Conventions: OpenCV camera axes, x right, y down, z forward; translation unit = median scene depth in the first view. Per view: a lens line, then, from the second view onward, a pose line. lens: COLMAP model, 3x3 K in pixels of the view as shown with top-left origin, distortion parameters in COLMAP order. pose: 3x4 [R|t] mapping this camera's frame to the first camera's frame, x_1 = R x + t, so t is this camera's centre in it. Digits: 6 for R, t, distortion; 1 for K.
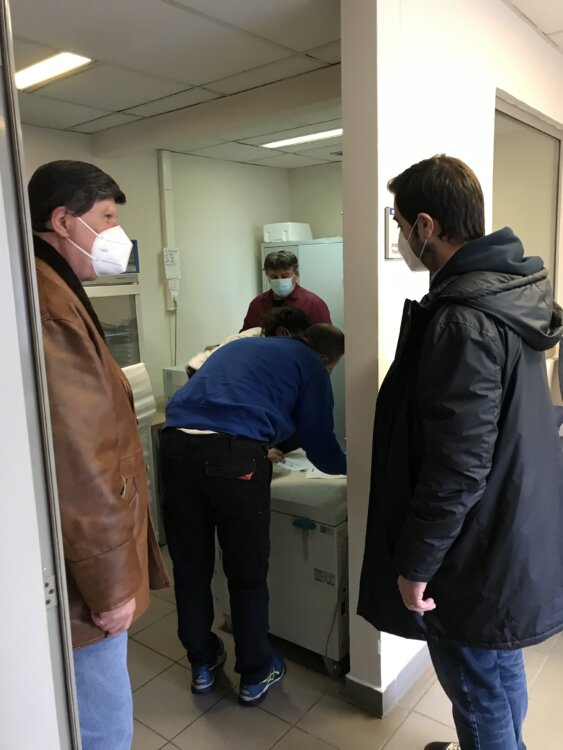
lens RADIAL K [[615.5, 0, 281.5], [0, 615.5, 375.0], [0, 0, 1]] dist [-0.003730, -0.003680]
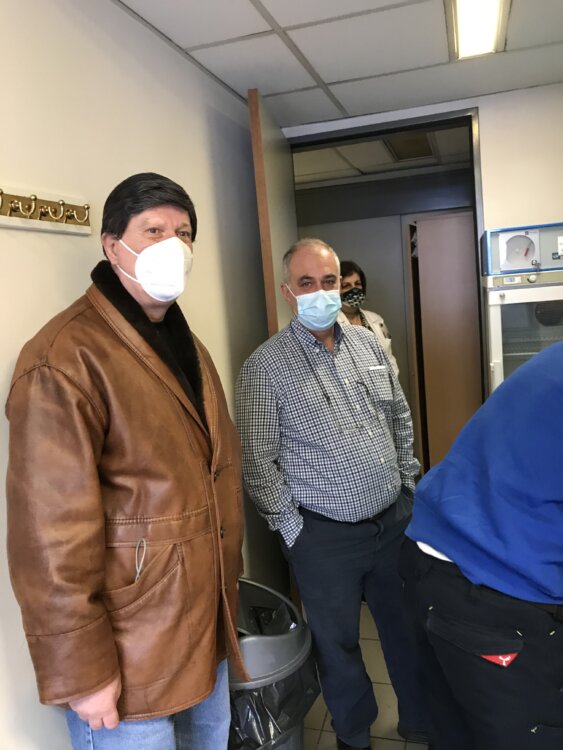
lens RADIAL K [[615.5, 0, 281.5], [0, 615.5, 375.0], [0, 0, 1]] dist [-0.003730, -0.003680]
pose [[0.668222, 0.089209, -0.738594, 0.471153], [-0.045354, 0.995823, 0.079244, -0.141064], [0.742578, -0.019454, 0.669477, 0.580371]]
